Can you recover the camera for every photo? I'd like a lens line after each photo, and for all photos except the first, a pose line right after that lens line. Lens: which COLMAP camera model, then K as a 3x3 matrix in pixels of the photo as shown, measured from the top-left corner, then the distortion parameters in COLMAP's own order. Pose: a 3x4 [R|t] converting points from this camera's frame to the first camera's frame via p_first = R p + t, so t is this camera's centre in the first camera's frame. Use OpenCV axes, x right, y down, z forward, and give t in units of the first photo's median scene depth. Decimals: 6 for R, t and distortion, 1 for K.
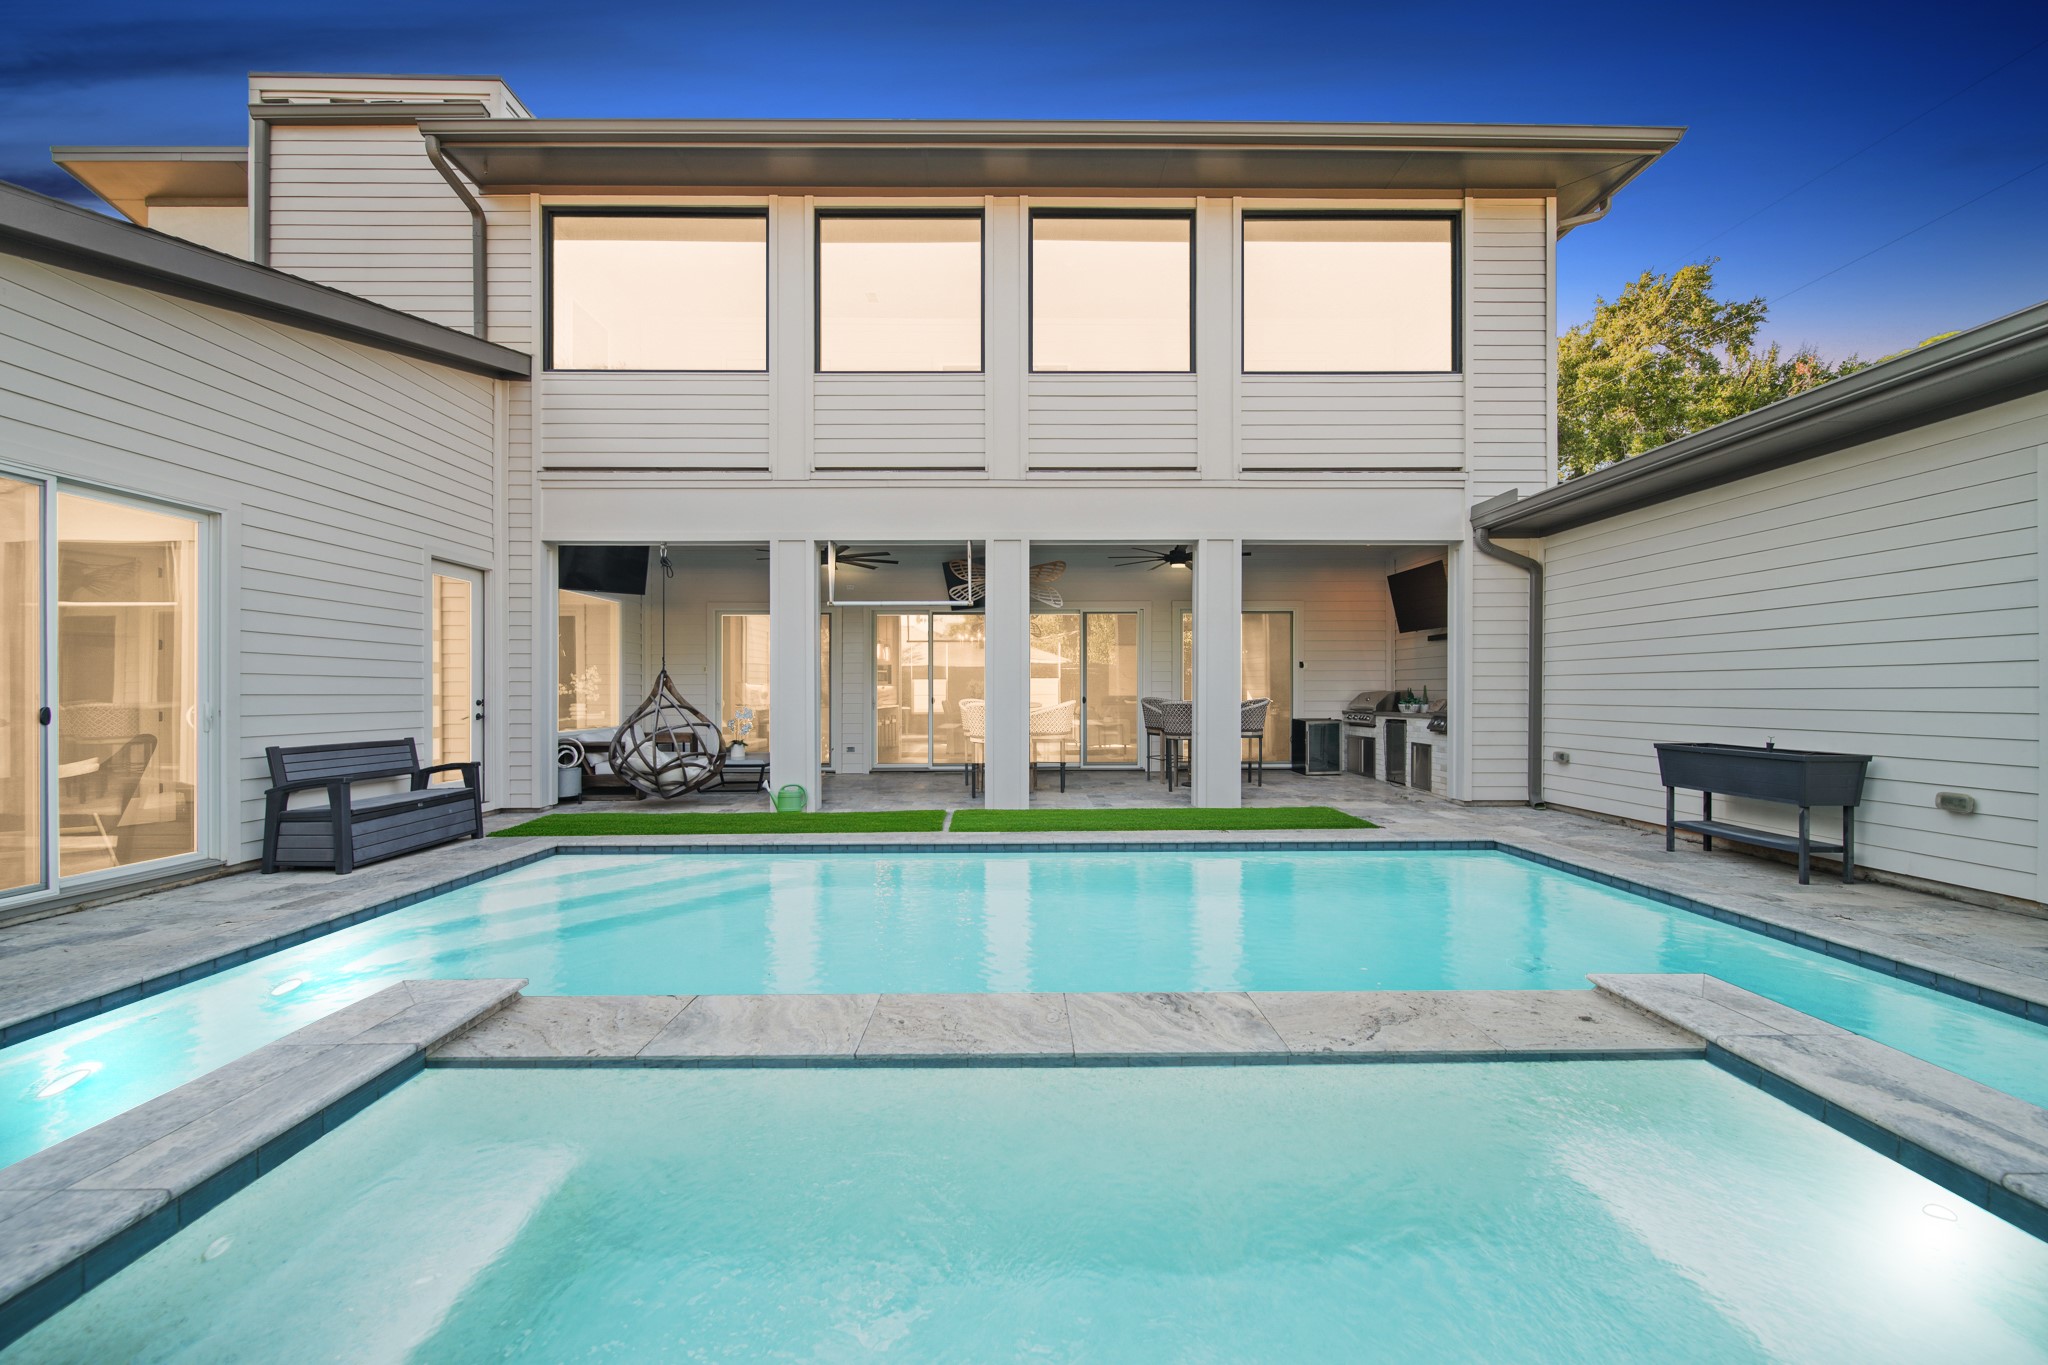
lens RADIAL K [[726.9, 0, 1022.8], [0, 726.9, 697.6], [0, 0, 1]] dist [0.000955, 0.000007]
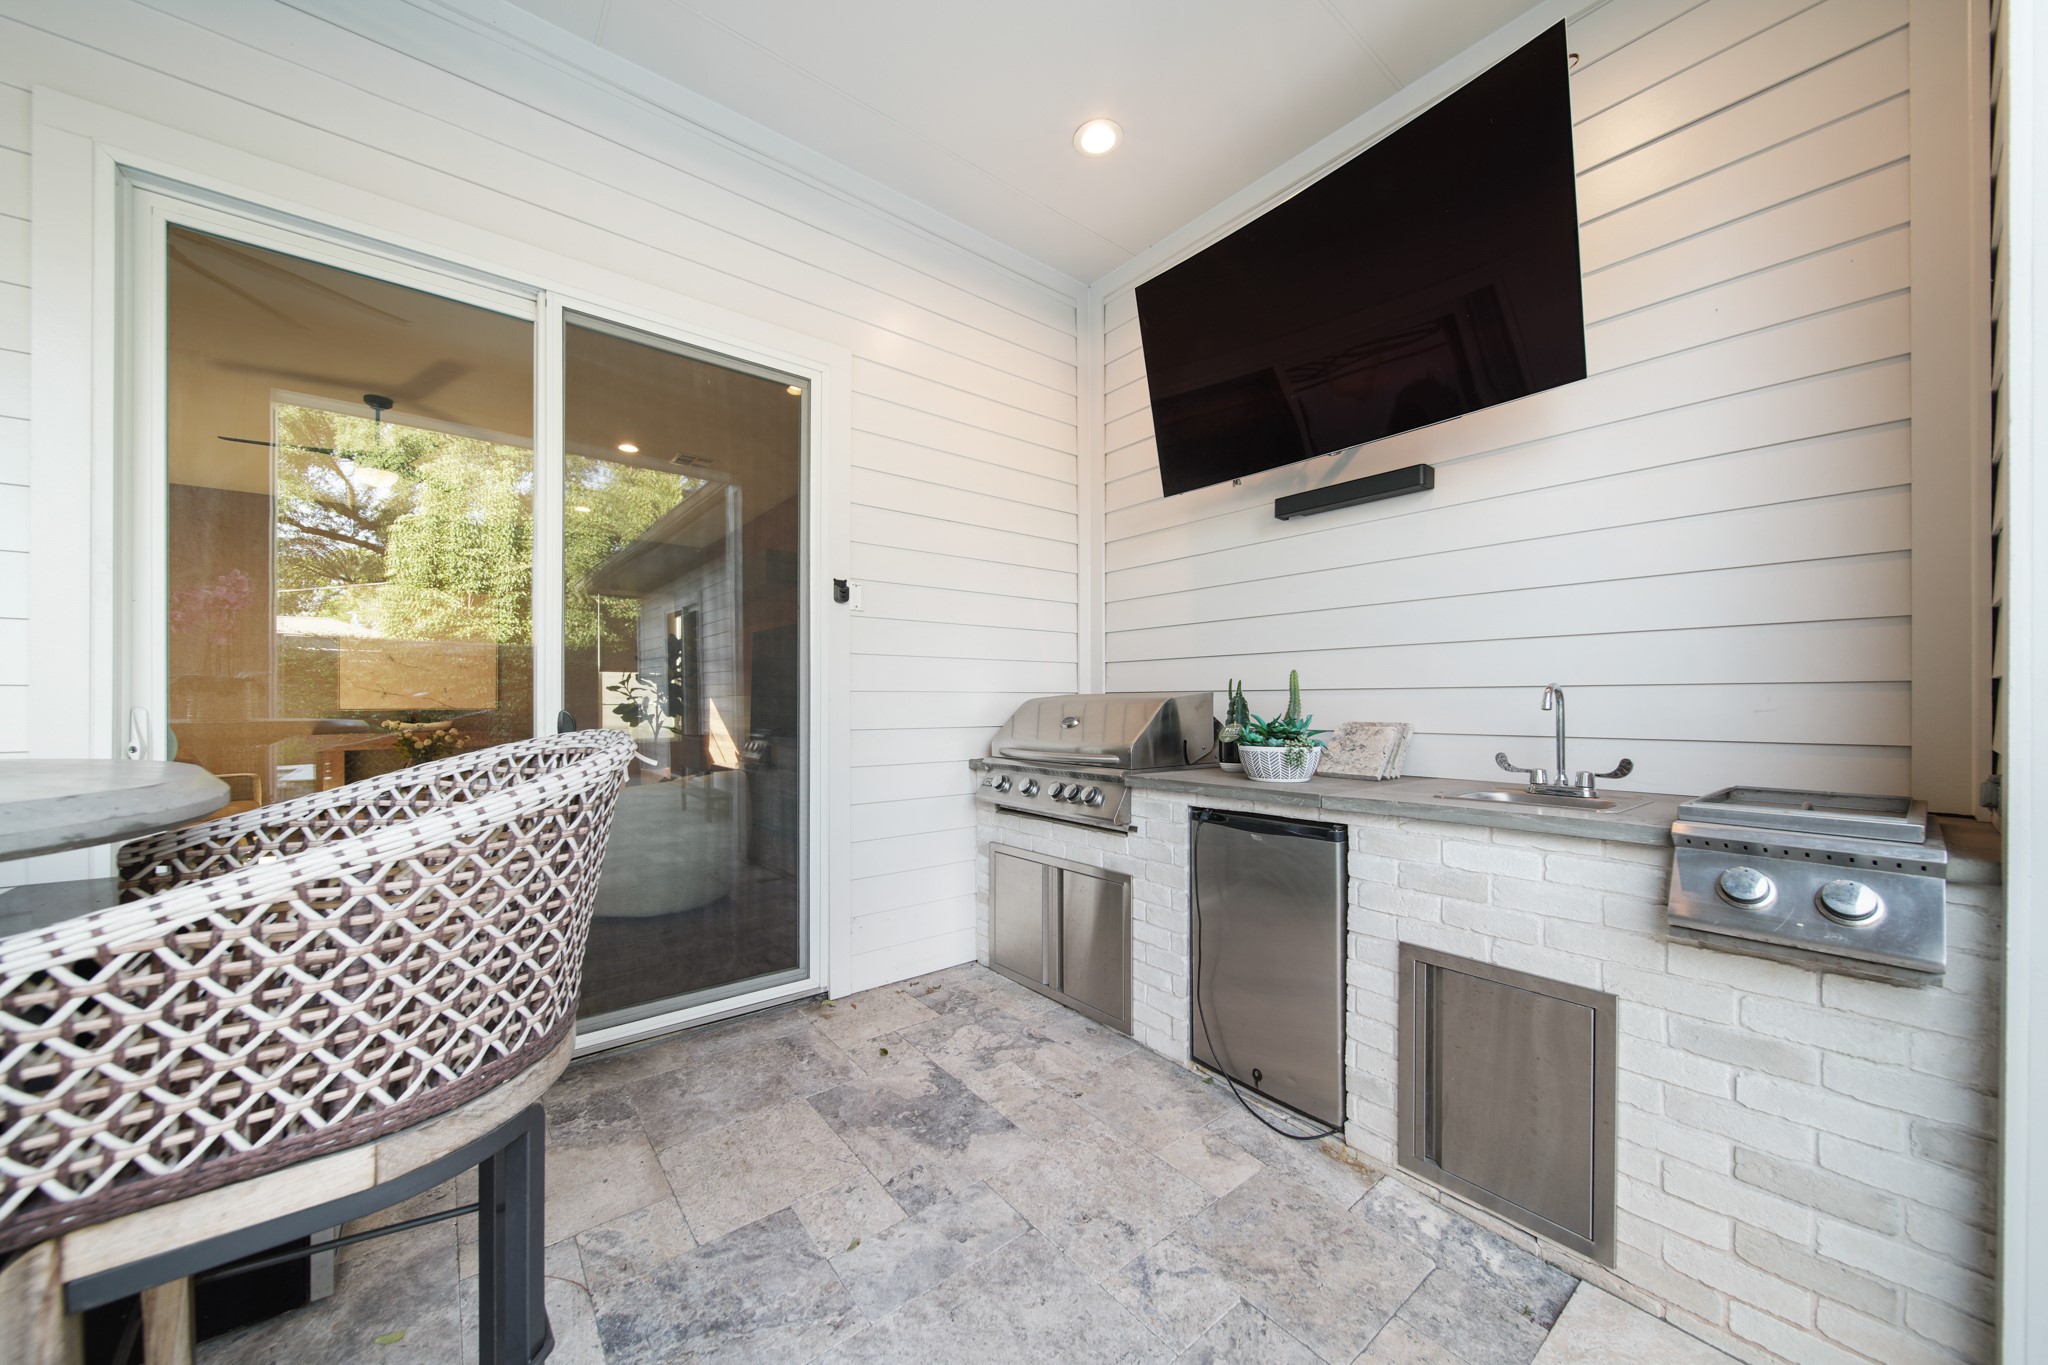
lens RADIAL K [[726.9, 0, 1012.8], [0, 726.9, 698.5], [0, 0, 1]] dist [0.000955, 0.000007]
pose [[0.783866, -0.000628, 0.620930, 0.291775], [0.001756, 0.999998, -0.001206, -0.006258], [-0.620928, 0.002036, 0.783865, 0.822188]]
